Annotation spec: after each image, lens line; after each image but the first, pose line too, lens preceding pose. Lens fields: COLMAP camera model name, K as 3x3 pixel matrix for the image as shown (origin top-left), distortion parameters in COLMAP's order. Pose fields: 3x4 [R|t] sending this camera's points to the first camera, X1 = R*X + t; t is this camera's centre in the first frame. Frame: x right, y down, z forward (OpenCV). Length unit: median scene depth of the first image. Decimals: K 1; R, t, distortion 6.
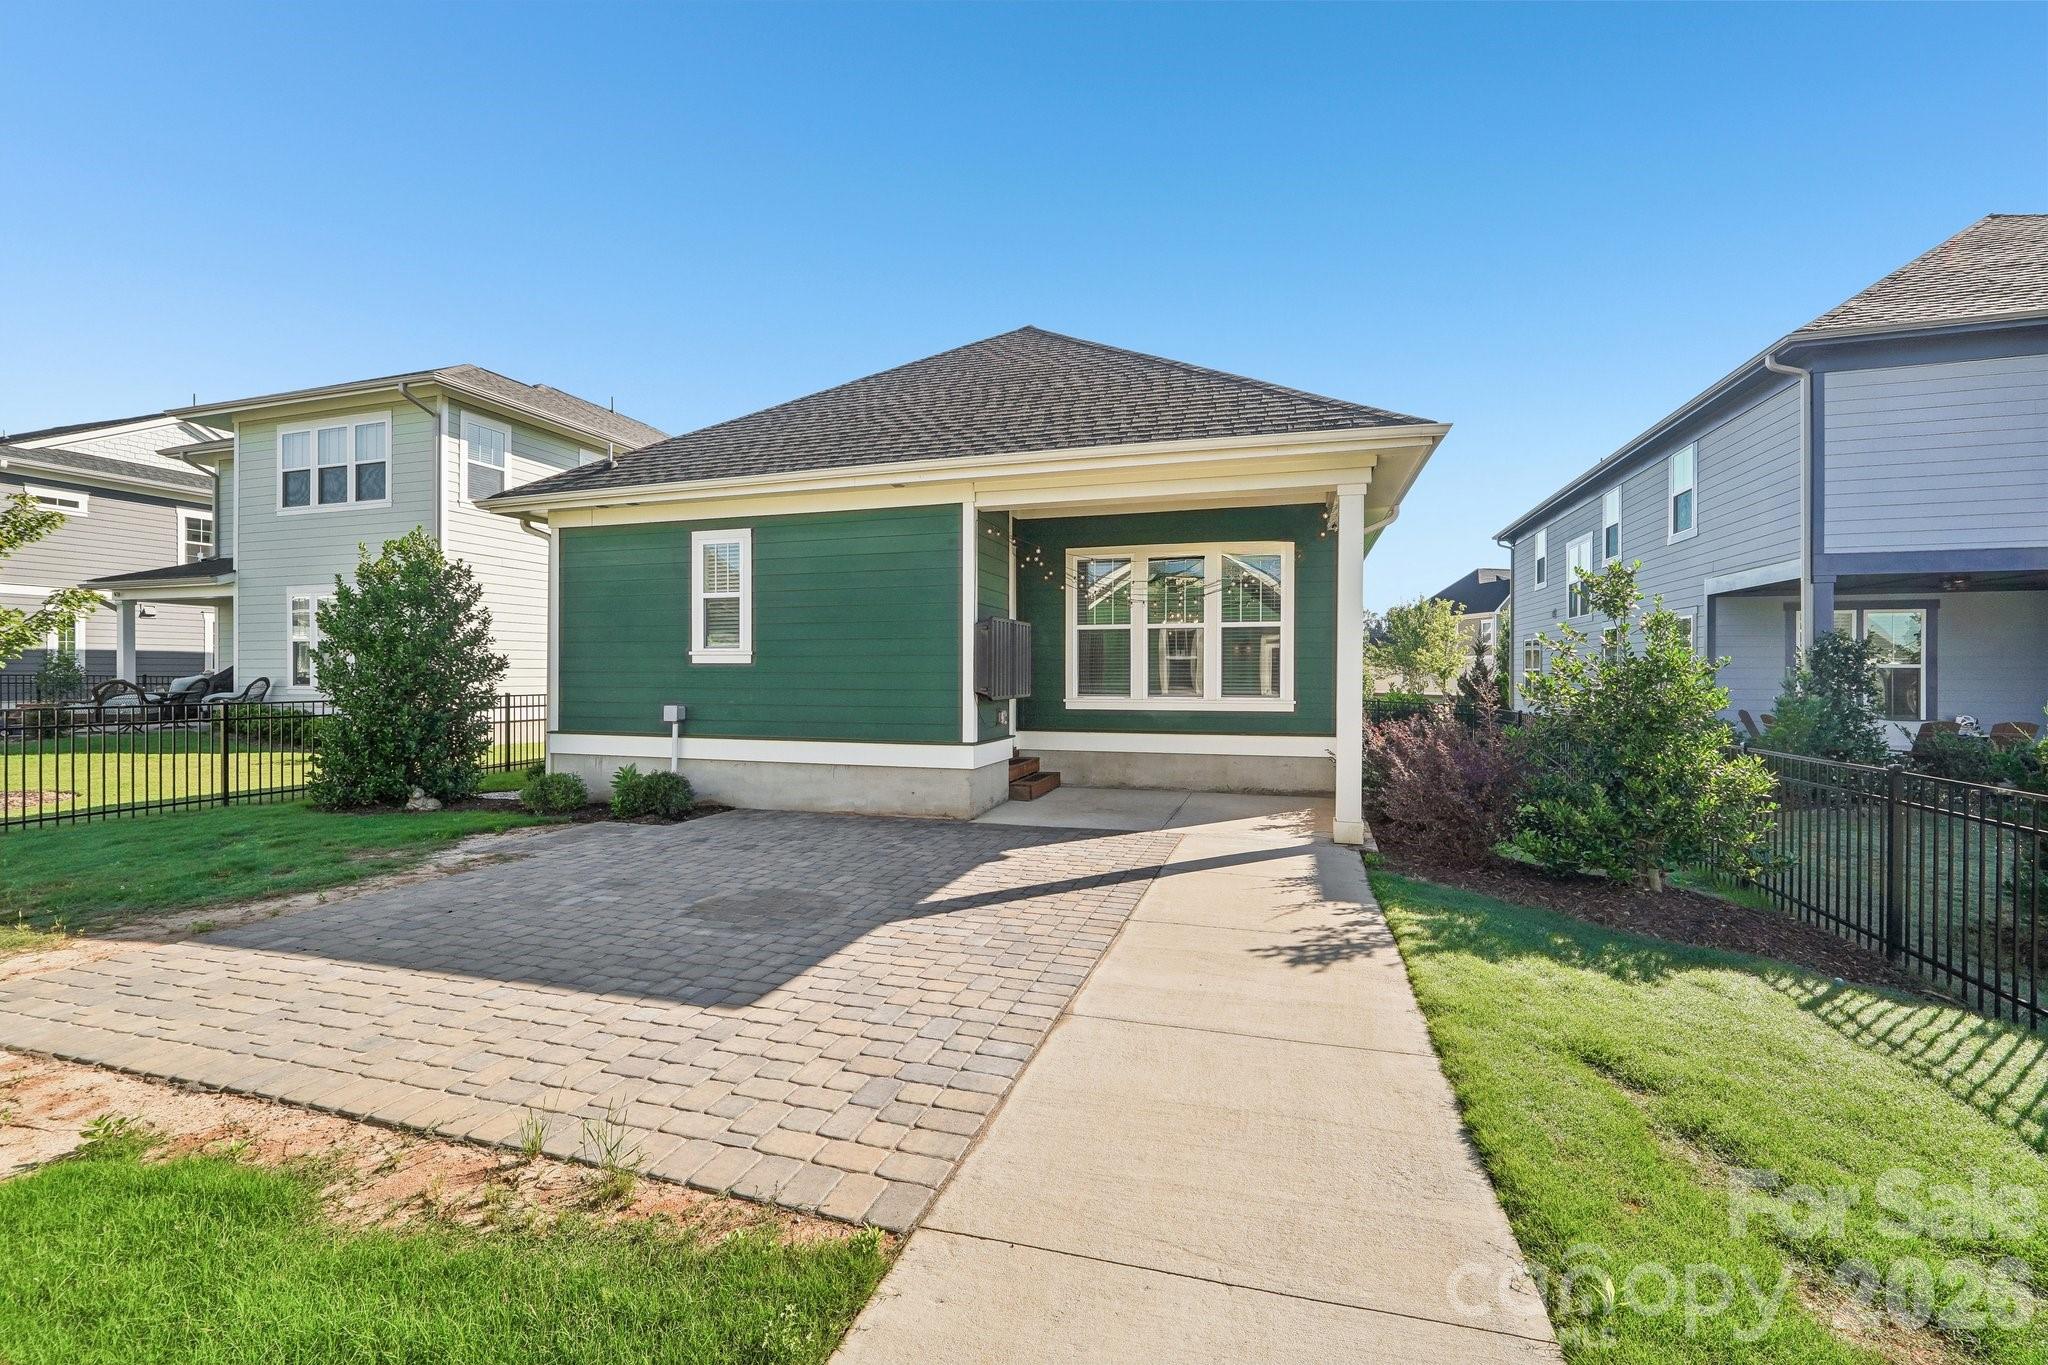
lens RADIAL K [[870.6, 0, 1024.3], [0, 870.6, 675.6], [0, 0, 1]] dist [-0.015758, 0.002318]
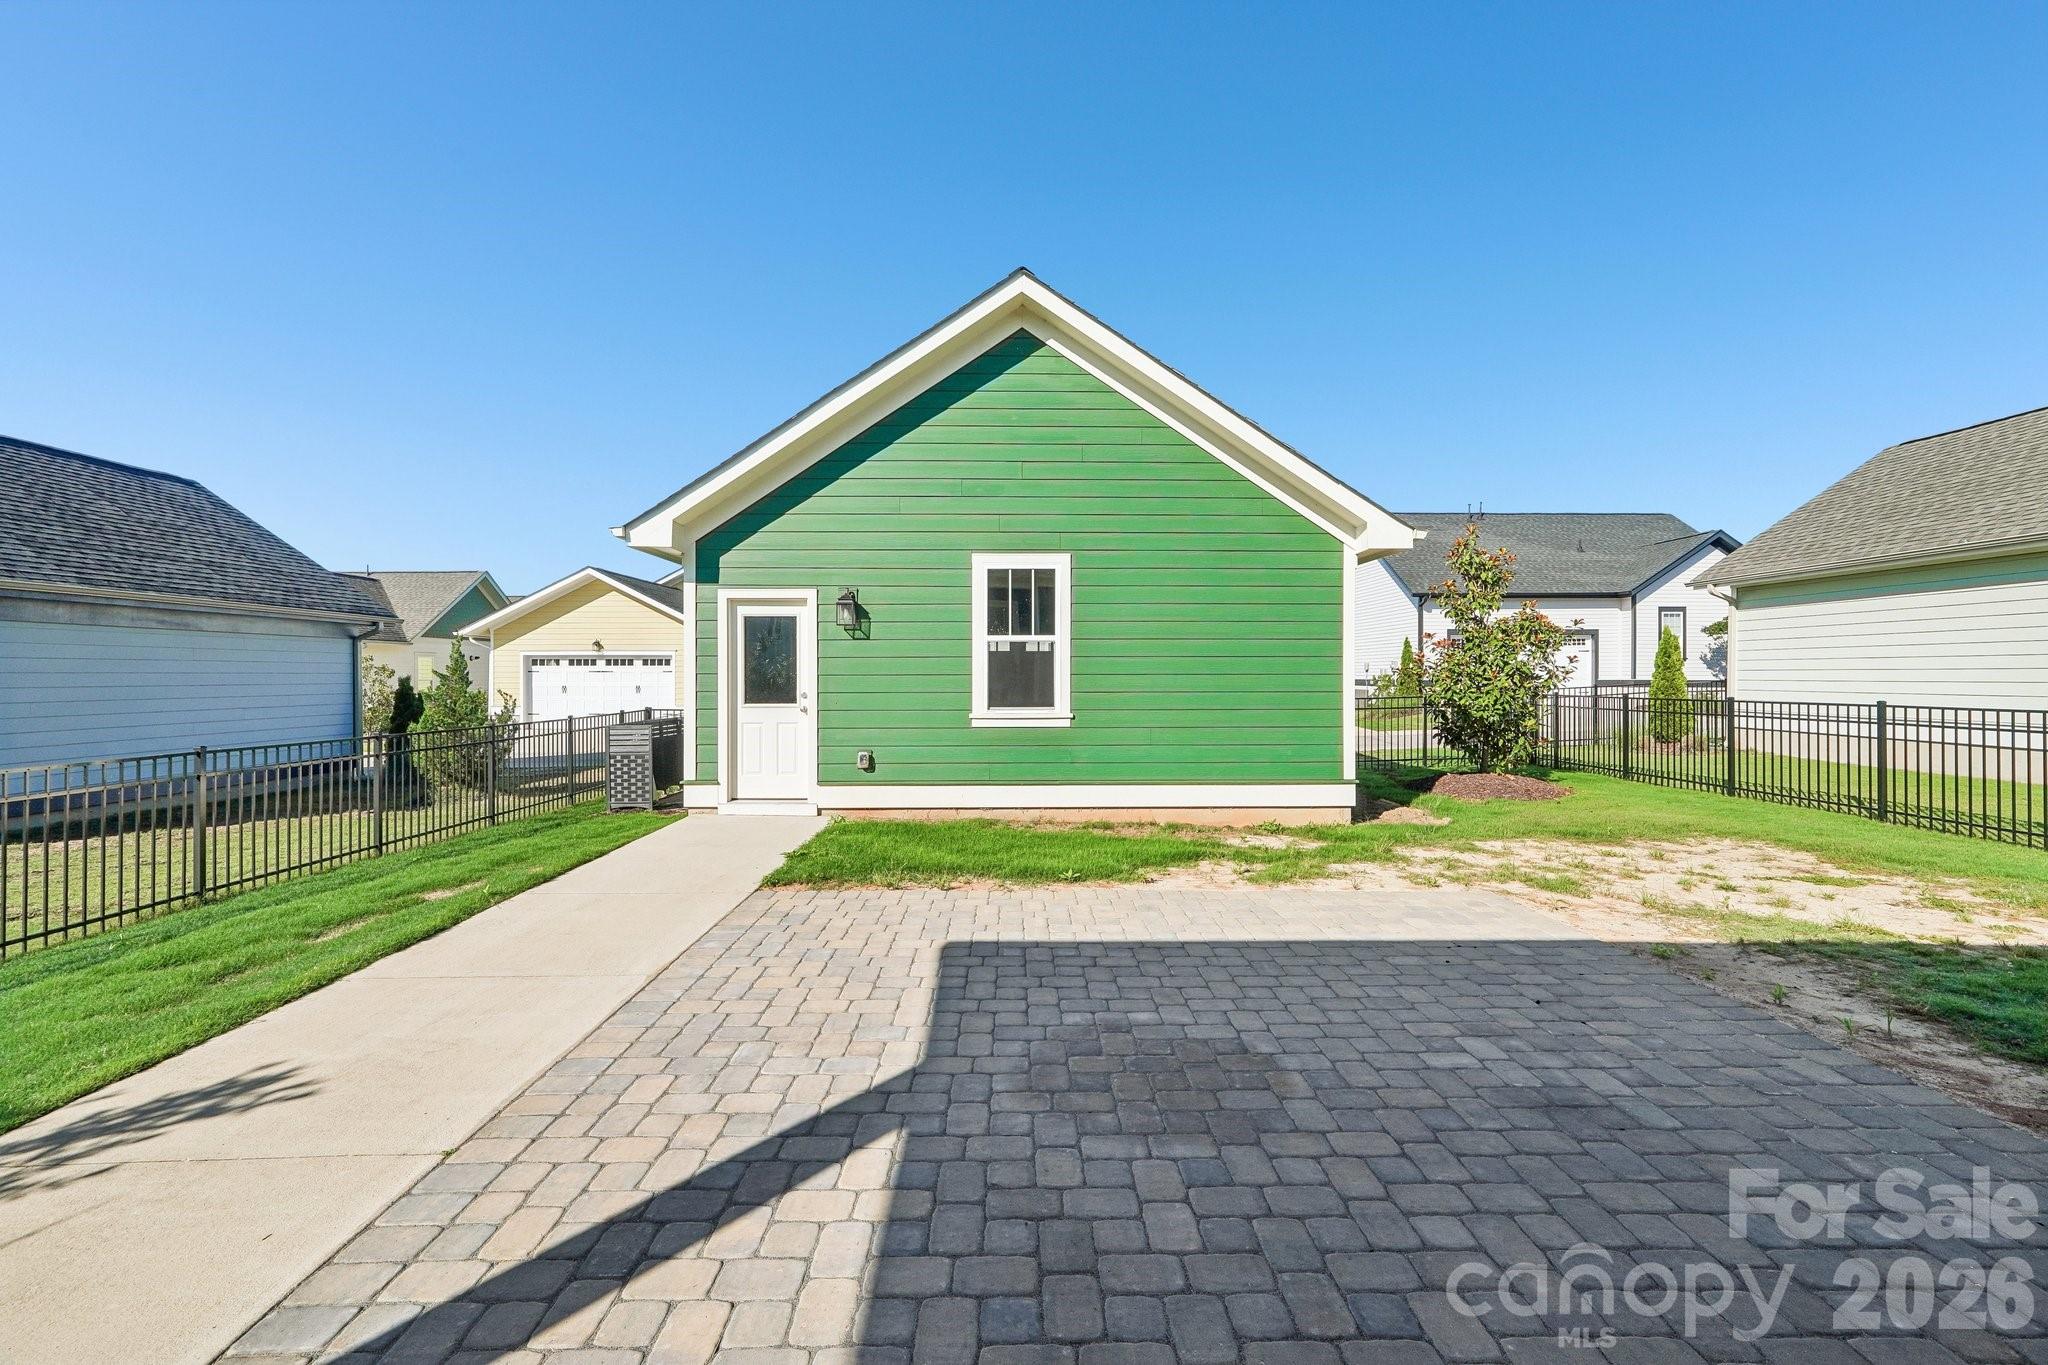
lens RADIAL K [[870.6, 0, 1020.8], [0, 870.6, 671.2], [0, 0, 1]] dist [-0.015758, 0.002318]
pose [[-0.953562, -0.002503, -0.301187, -0.042825], [-0.001444, 0.999992, -0.003738, 0.004494], [0.301193, -0.003129, -0.953558, 1.520163]]
